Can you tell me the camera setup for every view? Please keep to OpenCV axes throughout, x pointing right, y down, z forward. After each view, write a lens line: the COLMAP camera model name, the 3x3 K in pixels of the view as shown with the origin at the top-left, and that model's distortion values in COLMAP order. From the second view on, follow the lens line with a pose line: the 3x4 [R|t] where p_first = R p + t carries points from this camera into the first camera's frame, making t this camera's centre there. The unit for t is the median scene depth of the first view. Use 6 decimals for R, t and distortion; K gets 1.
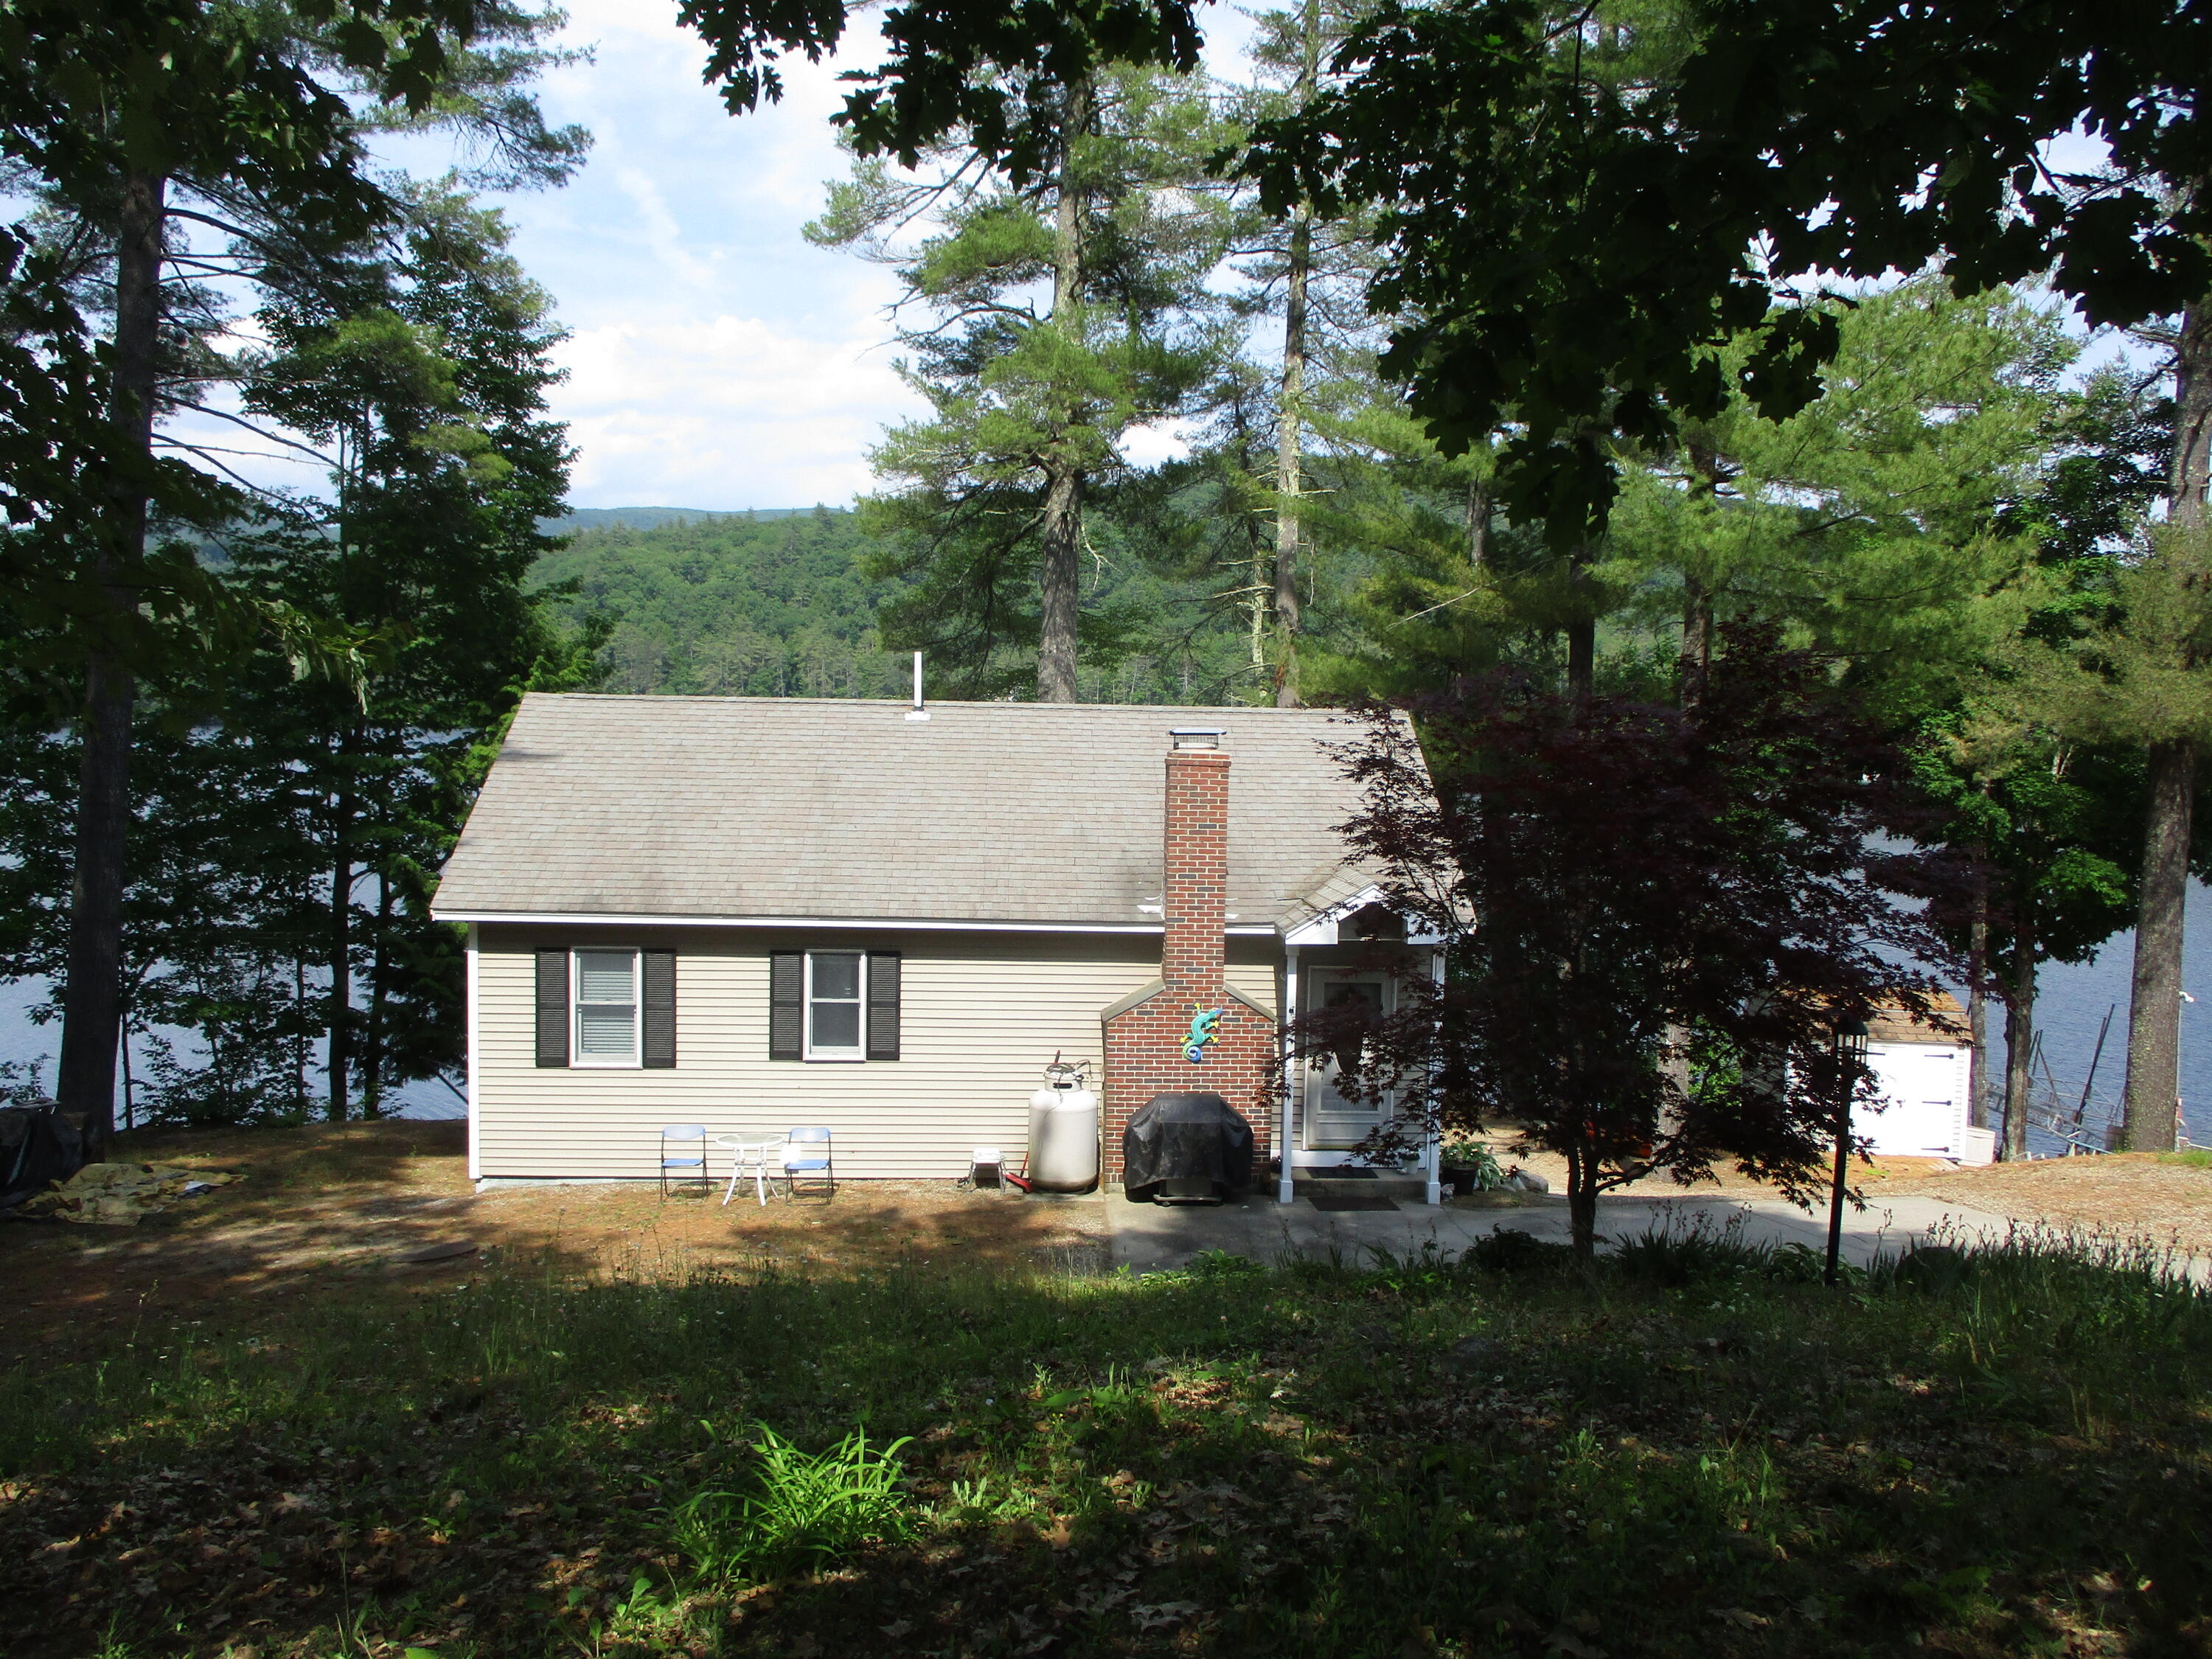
lens RADIAL K [[1846.1, 0, 1106.0], [0, 1846.1, 829.5], [0, 0, 1]] dist [-0.002727, -0.004189]
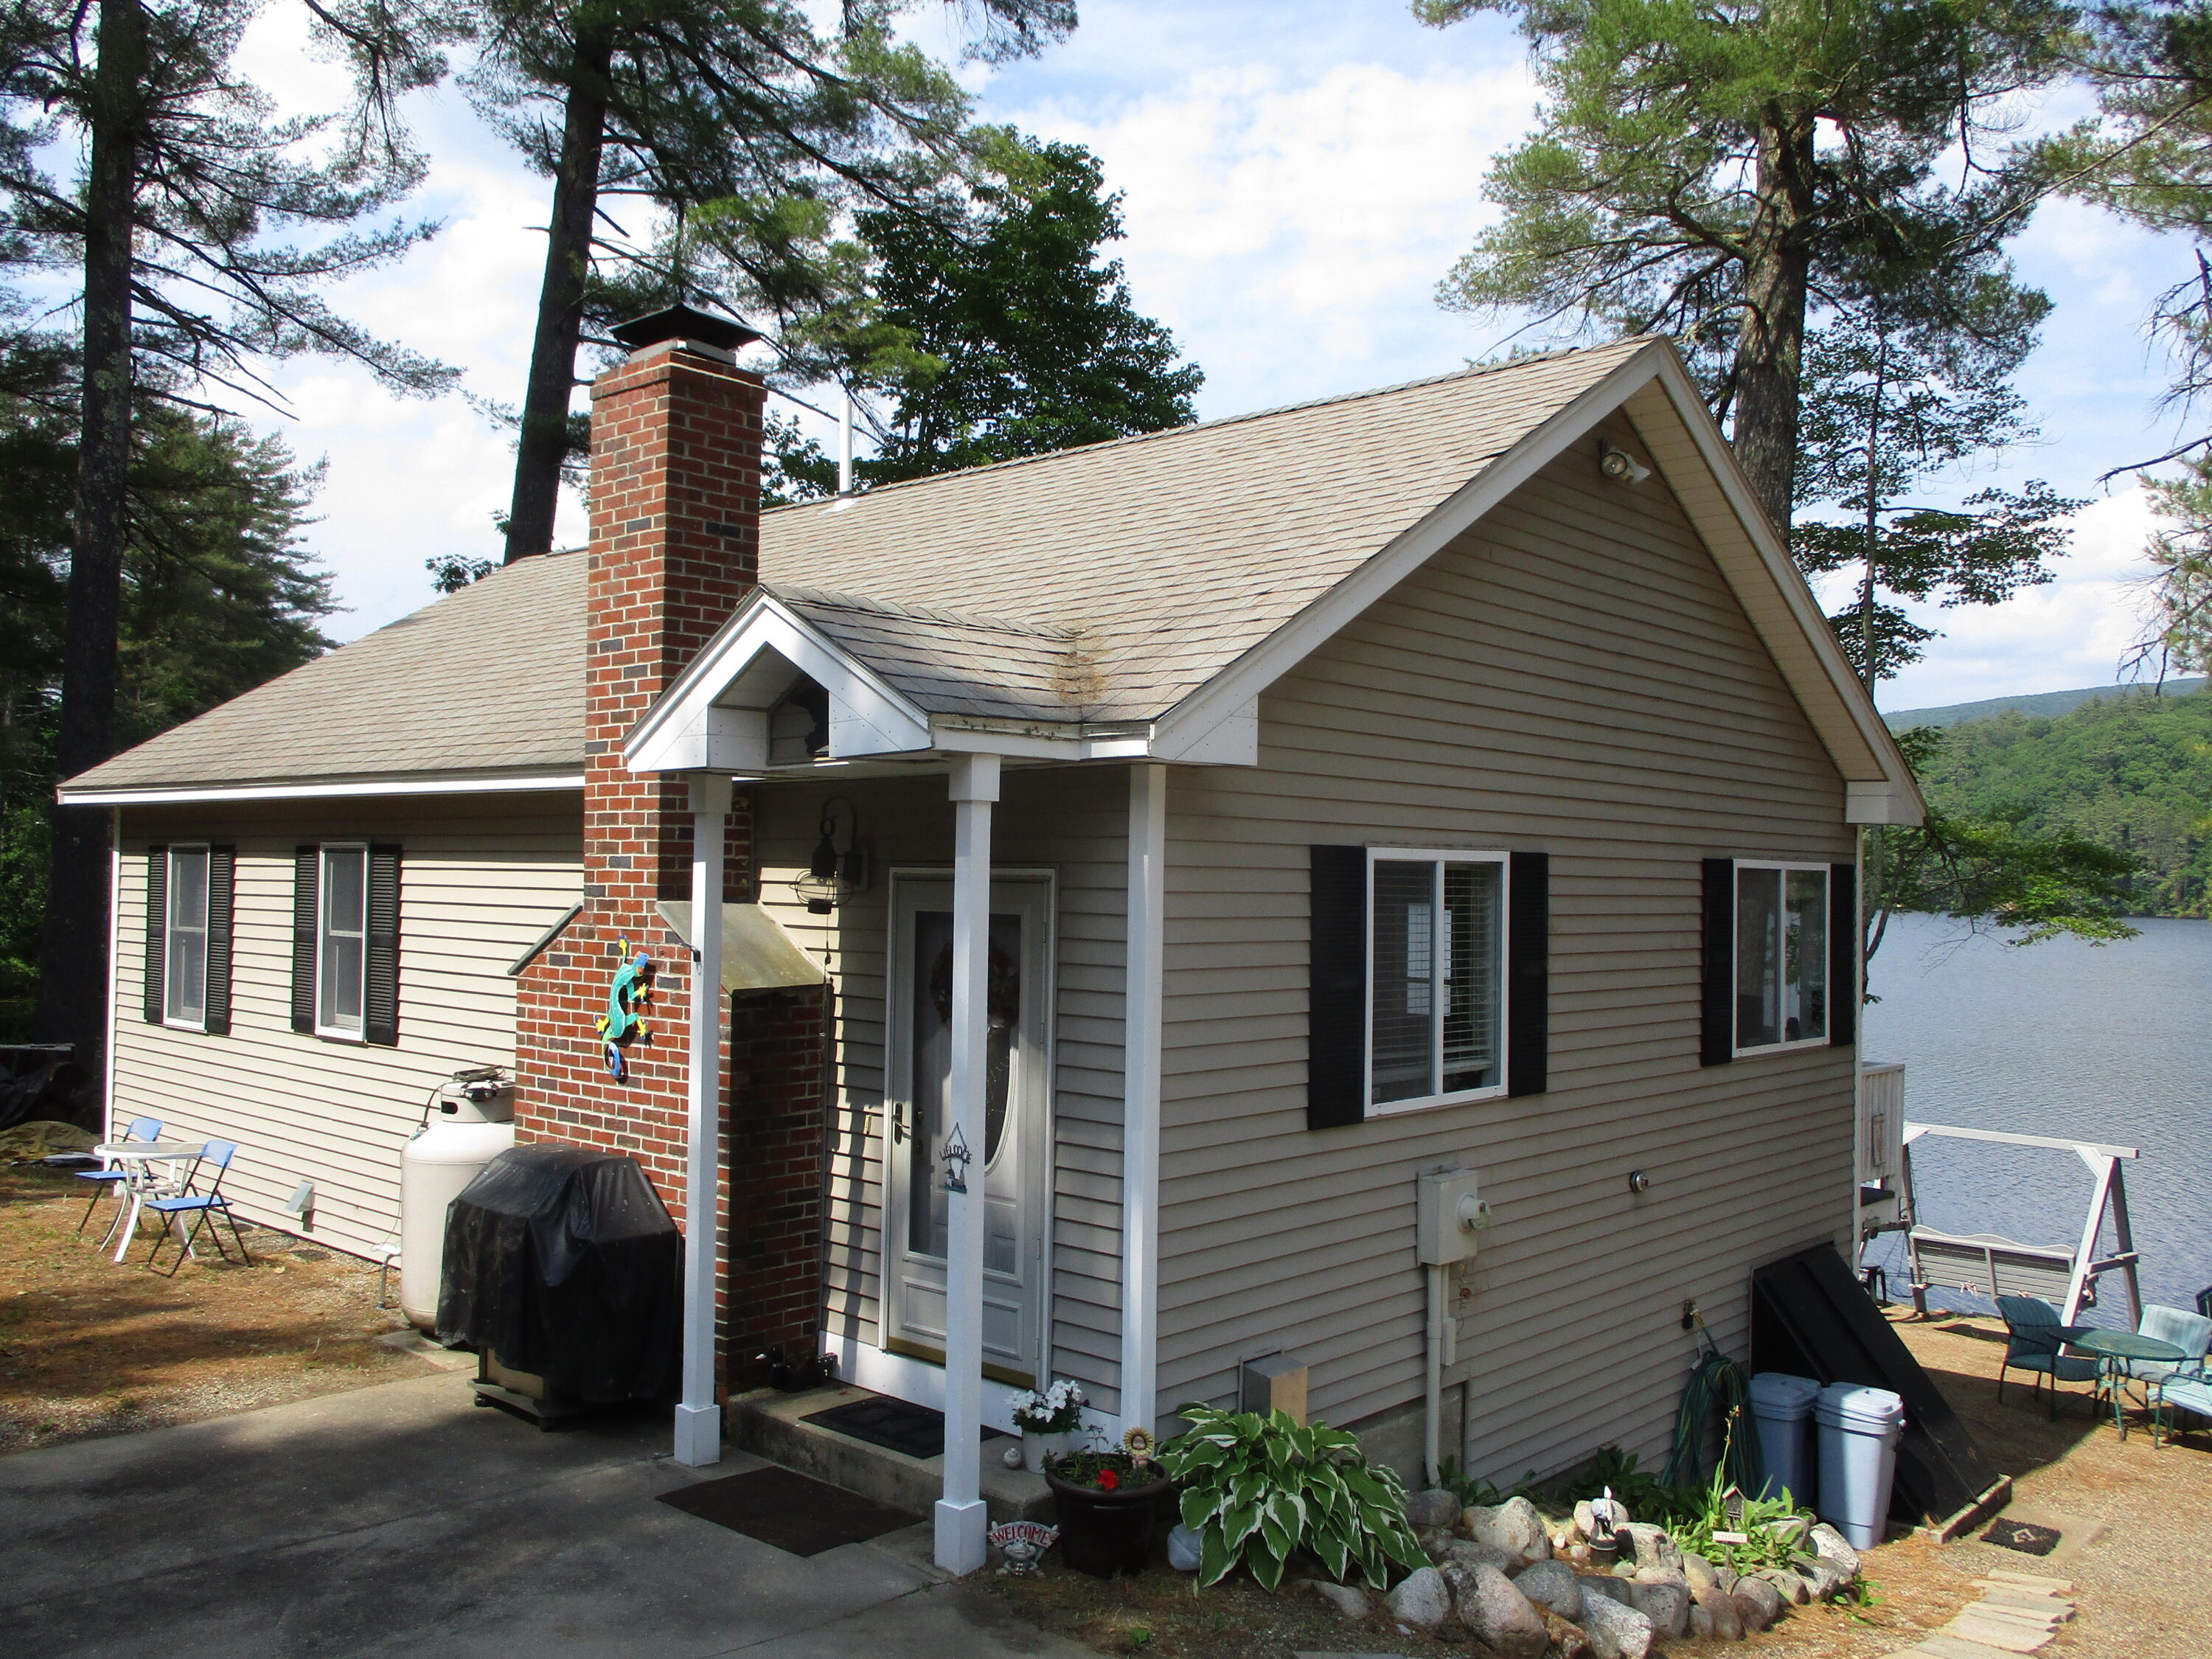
lens RADIAL K [[1846.1, 0, 1106.0], [0, 1846.1, 829.5], [0, 0, 1]] dist [-0.002727, -0.004189]
pose [[0.705022, -0.020242, -0.708896, 0.432114], [-0.054336, 0.995113, -0.082454, 0.094449], [0.707101, 0.096651, 0.700477, 0.760759]]
